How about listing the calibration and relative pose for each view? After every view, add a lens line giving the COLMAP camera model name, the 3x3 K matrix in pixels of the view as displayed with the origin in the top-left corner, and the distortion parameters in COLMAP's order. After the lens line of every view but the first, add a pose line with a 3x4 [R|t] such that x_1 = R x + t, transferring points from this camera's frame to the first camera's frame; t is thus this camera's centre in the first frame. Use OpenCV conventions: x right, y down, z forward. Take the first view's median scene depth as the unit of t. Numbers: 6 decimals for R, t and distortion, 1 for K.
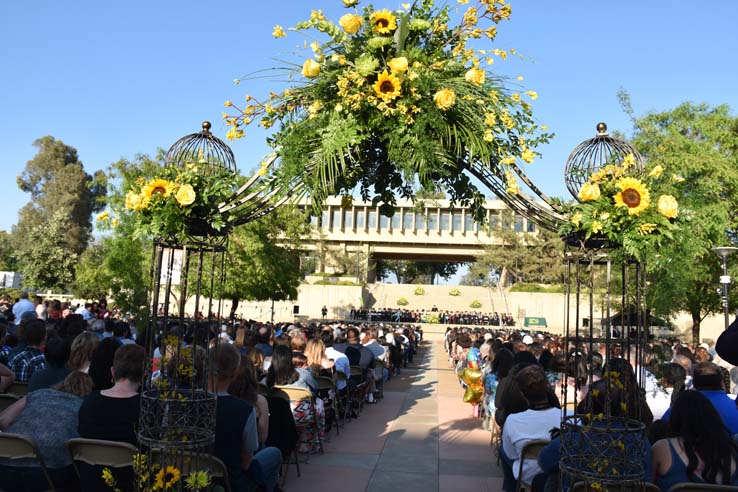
lens RADIAL K [[580.6, 0, 369.0], [0, 580.6, 246.0], [0, 0, 1]] dist [-0.157556, 0.111349]
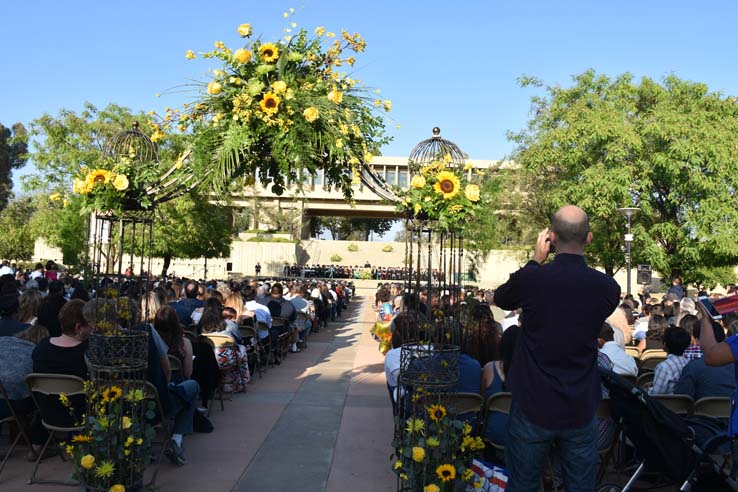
lens RADIAL K [[580.6, 0, 369.0], [0, 580.6, 246.0], [0, 0, 1]] dist [-0.157556, 0.111349]
pose [[0.993701, -0.006153, 0.111891, 0.079083], [-0.002269, 0.997182, 0.074991, -0.031354], [-0.112037, -0.074773, 0.990887, -0.284757]]
